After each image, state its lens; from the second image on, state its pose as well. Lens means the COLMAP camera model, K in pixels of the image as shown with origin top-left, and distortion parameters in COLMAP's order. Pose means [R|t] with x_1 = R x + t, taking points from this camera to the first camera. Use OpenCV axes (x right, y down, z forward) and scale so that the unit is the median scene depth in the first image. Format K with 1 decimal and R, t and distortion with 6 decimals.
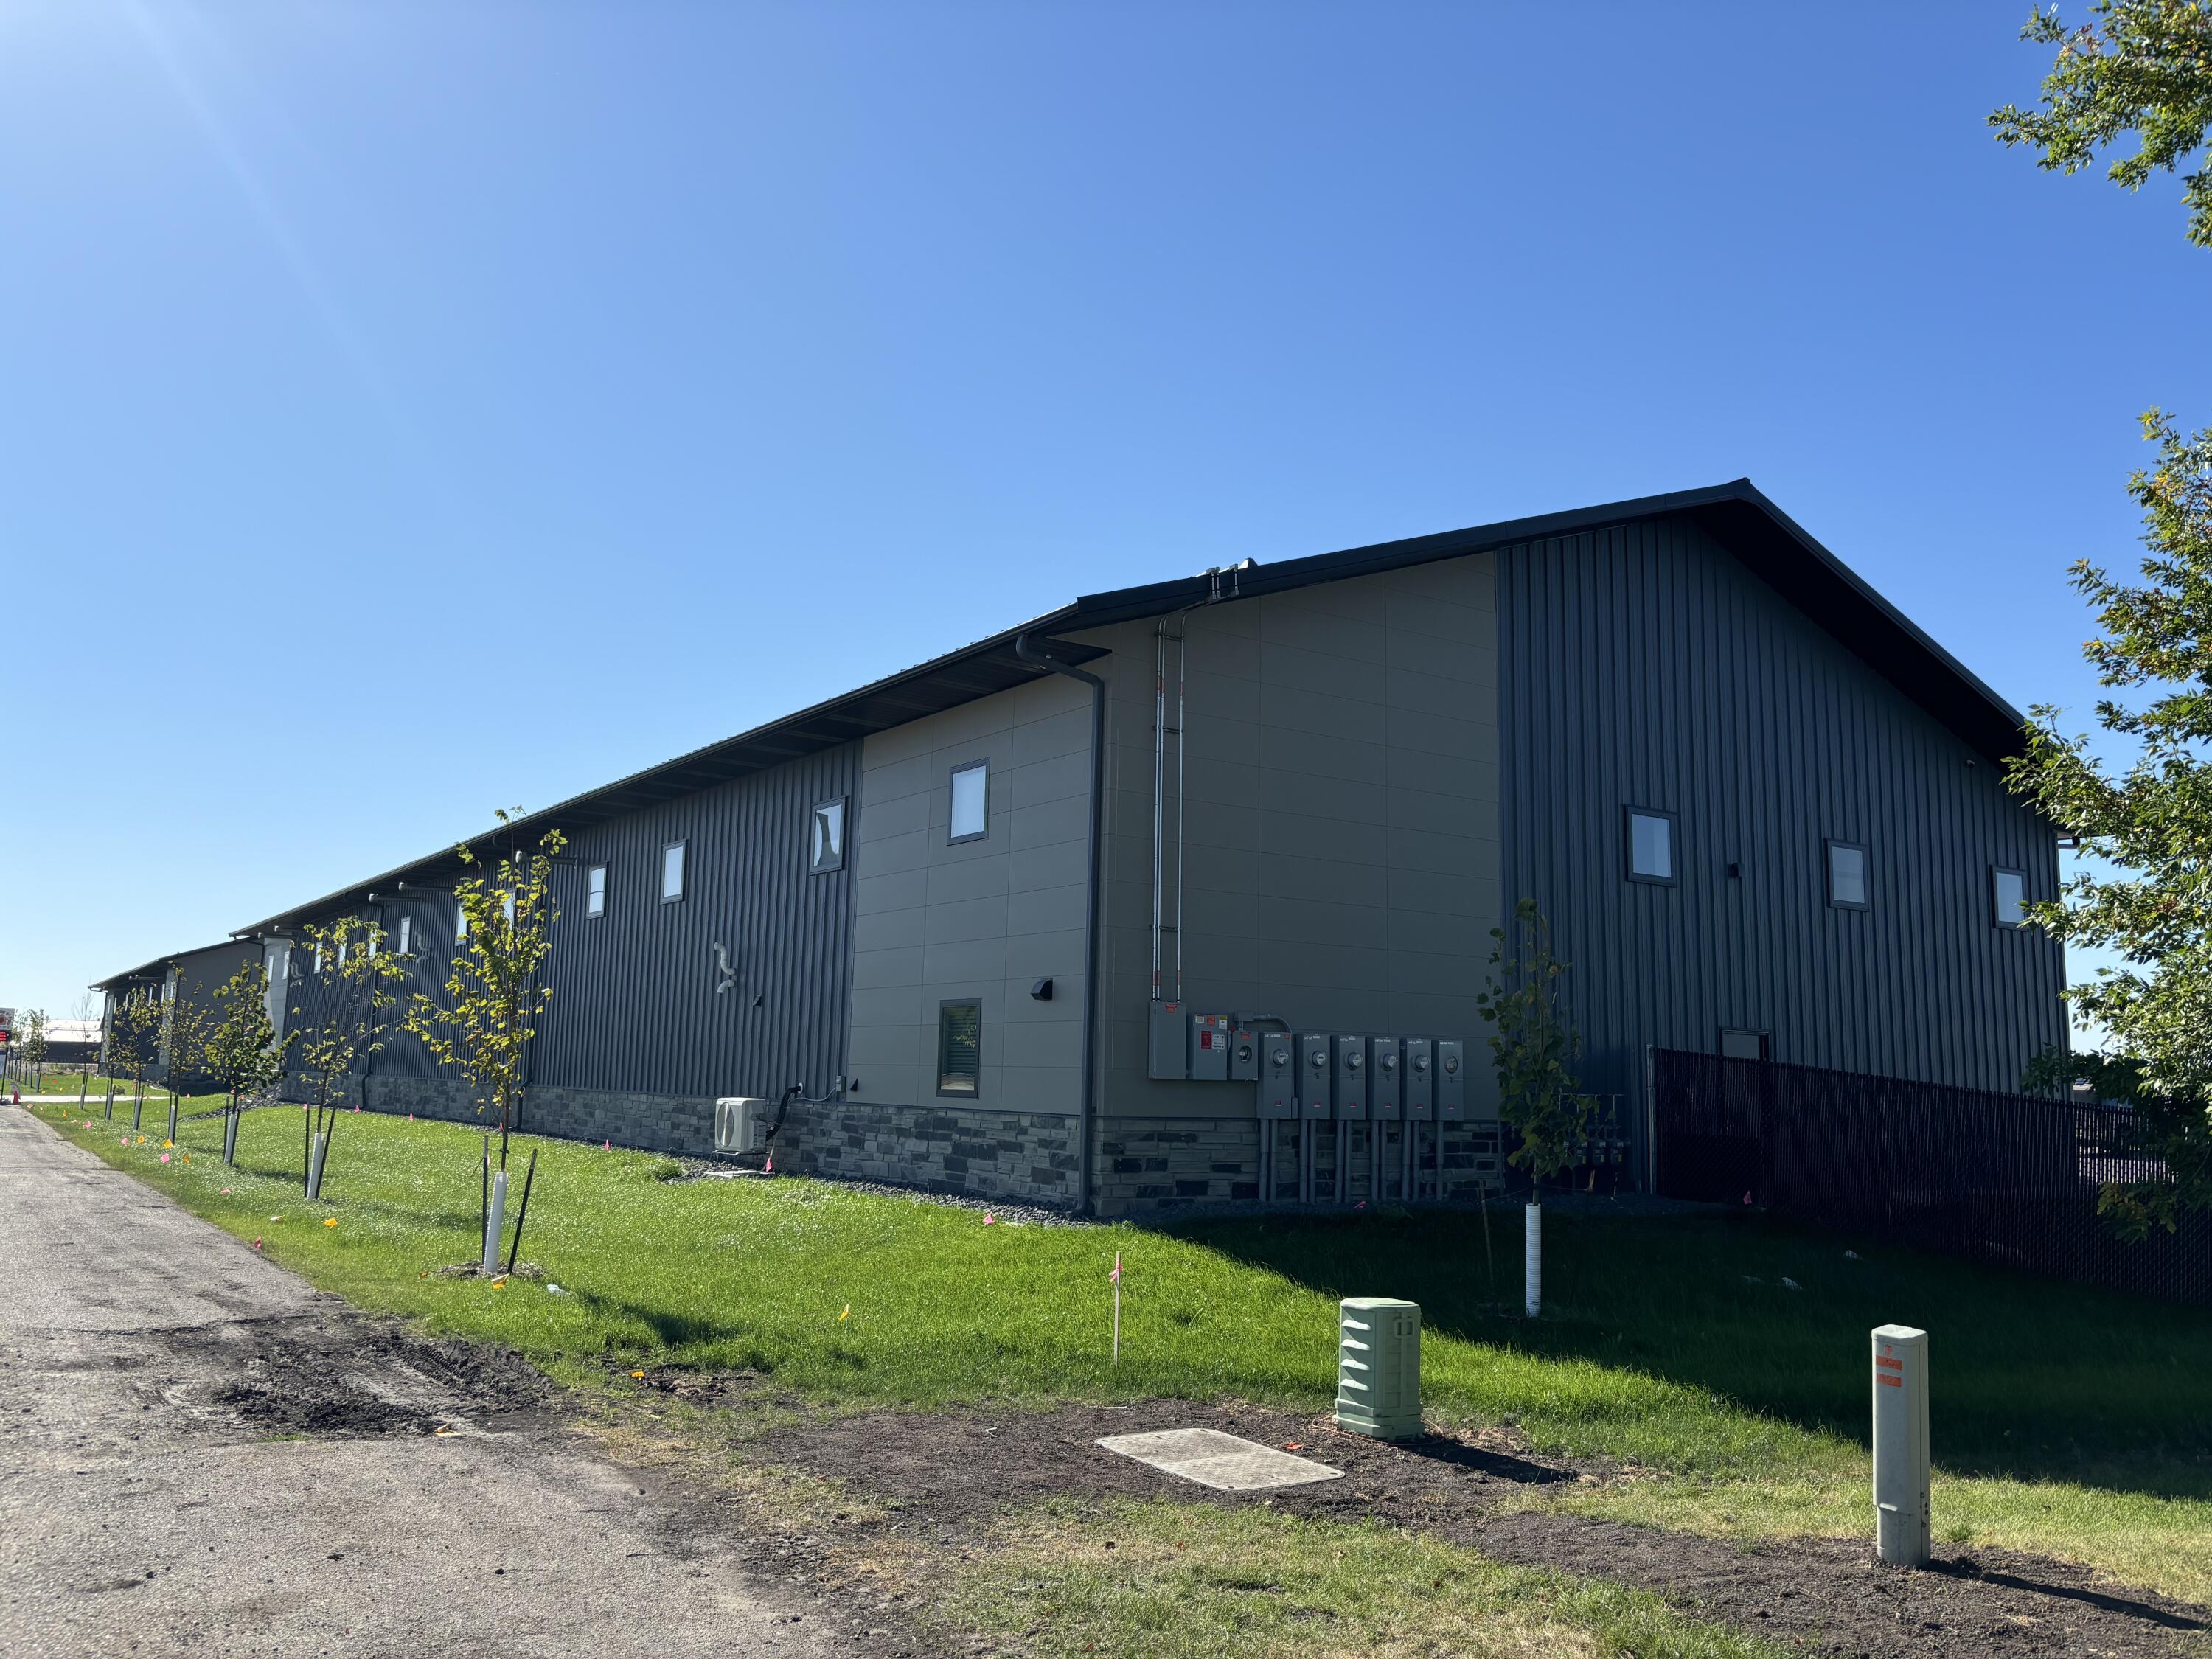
lens RADIAL K [[1632.0, 0, 1106.0], [0, 1632.0, 829.5], [0, 0, 1]] dist [0.062476, -0.163665]
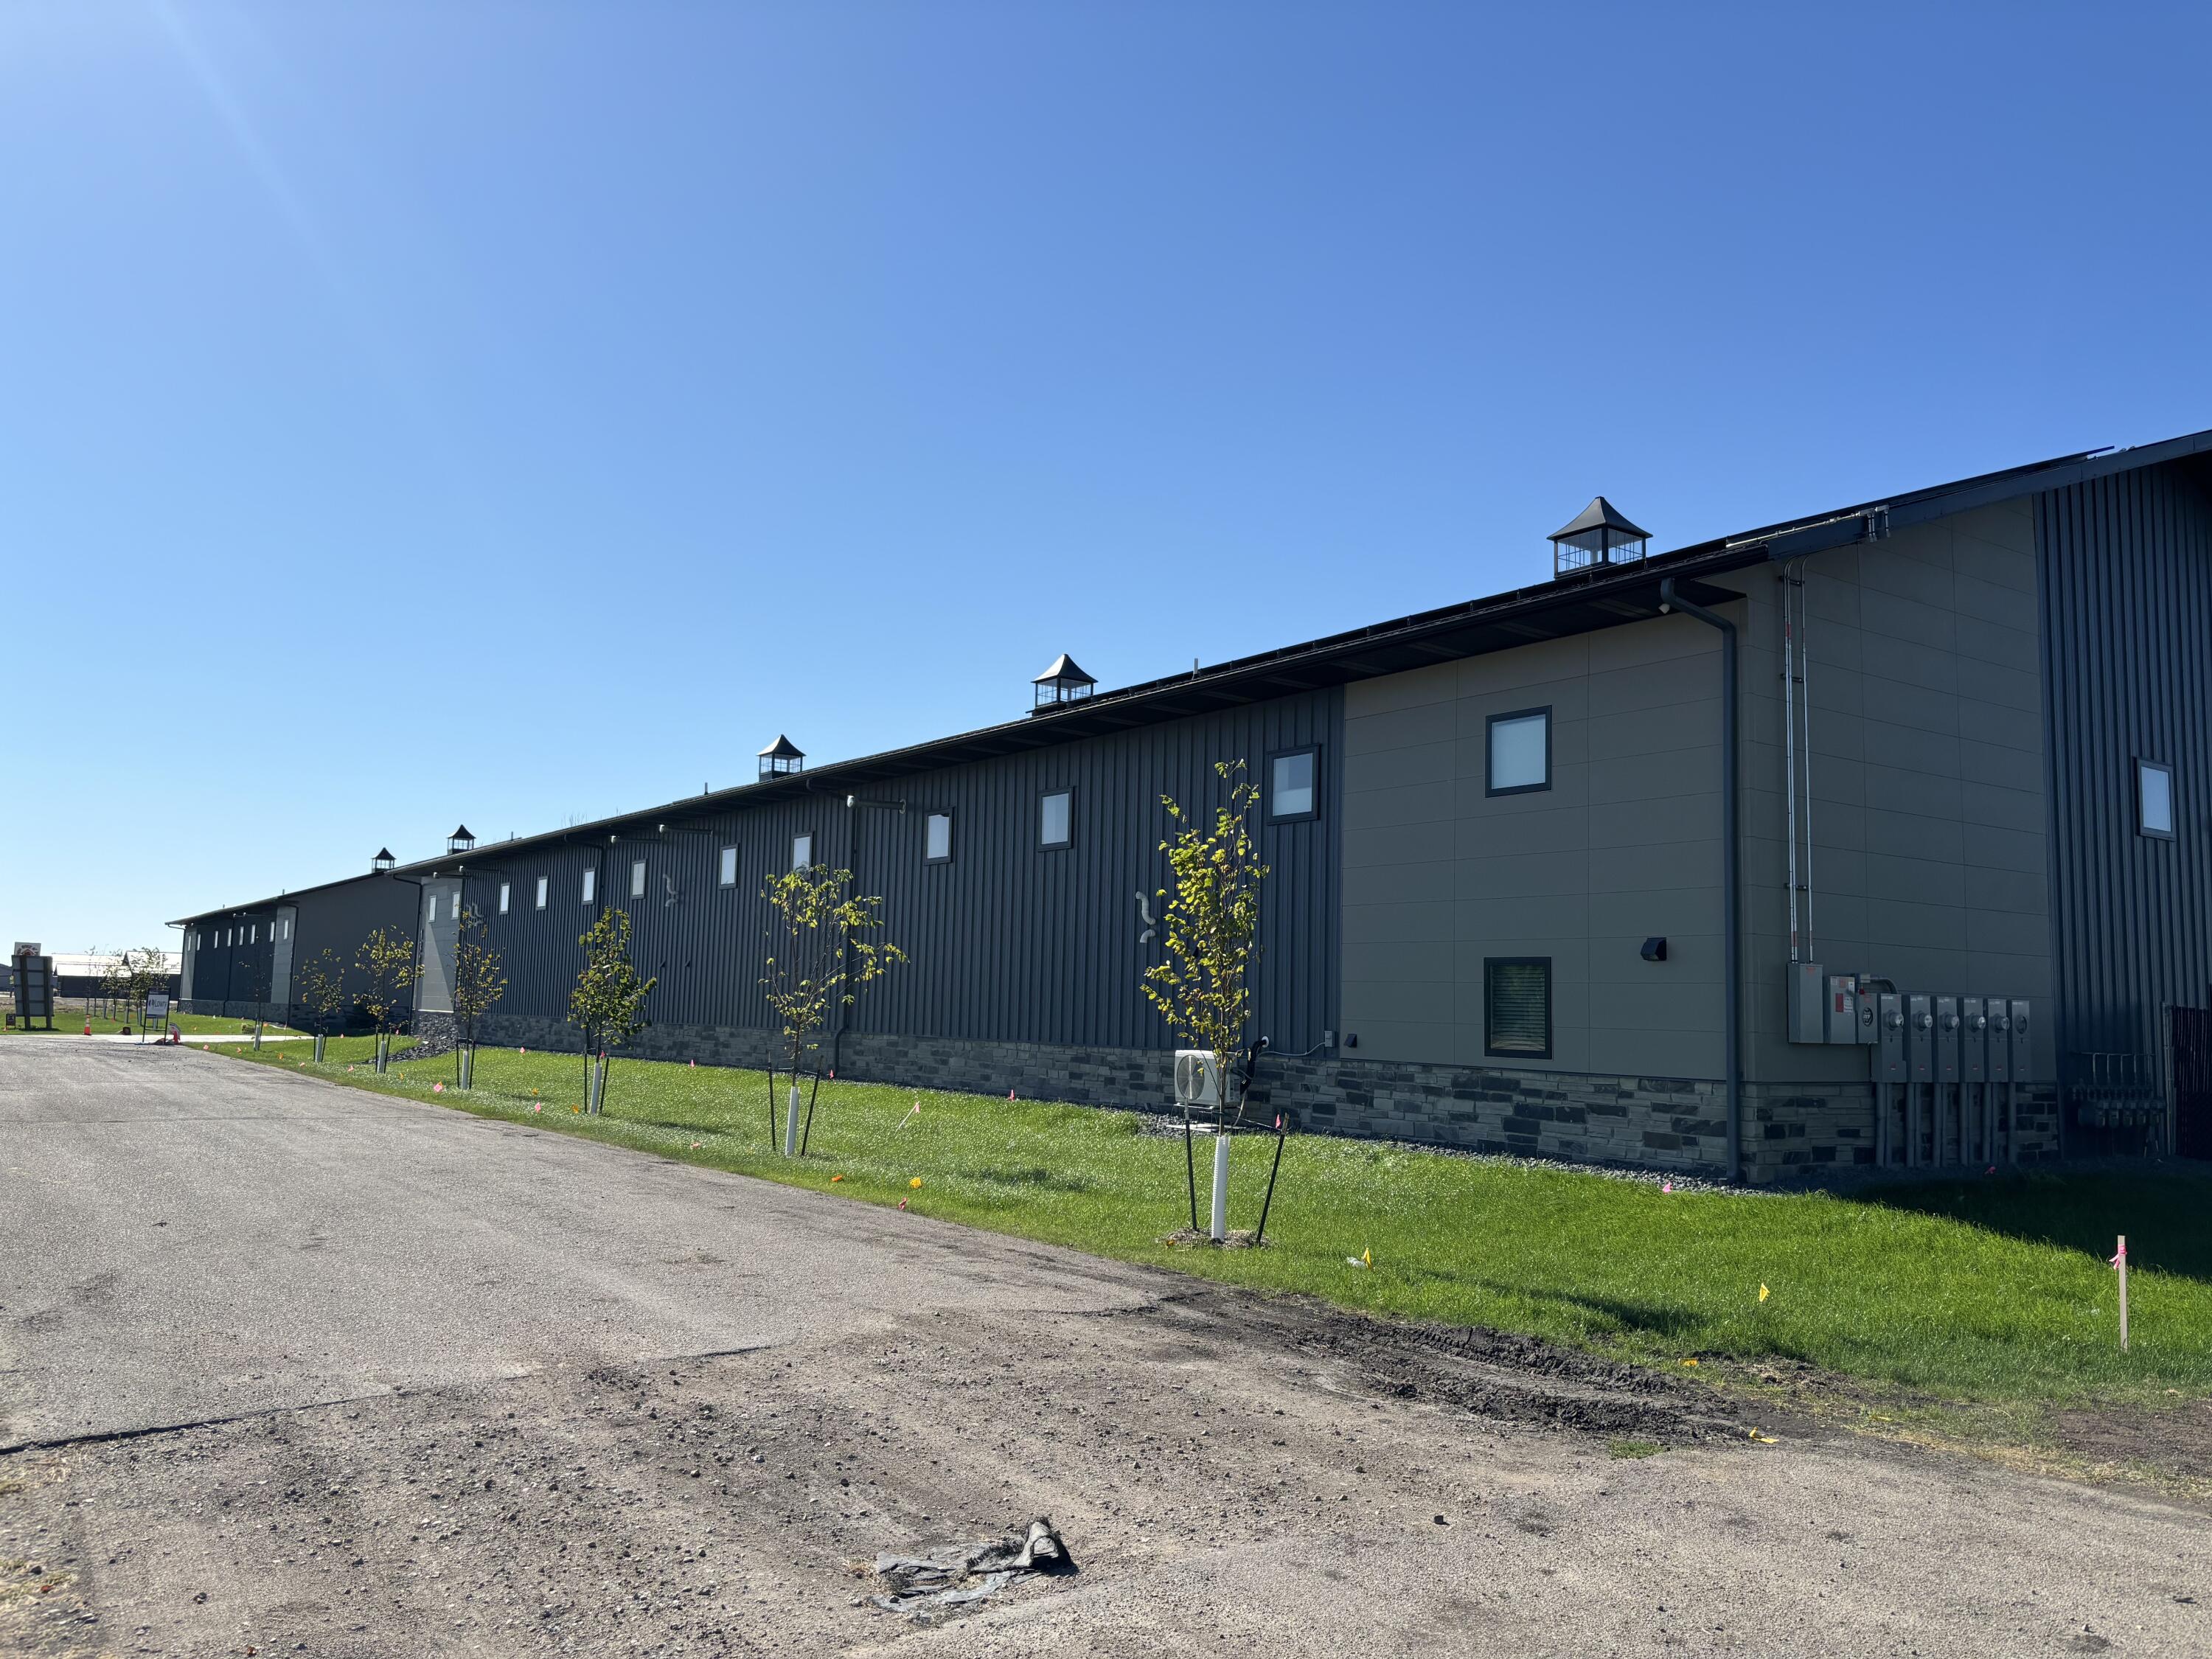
lens RADIAL K [[1632.0, 0, 1106.0], [0, 1632.0, 829.5], [0, 0, 1]] dist [0.062476, -0.163665]
pose [[0.999991, 0.003833, -0.001971, -0.331671], [-0.003753, 0.999213, 0.039491, -0.008755], [0.002120, -0.039483, 0.999218, 0.032073]]
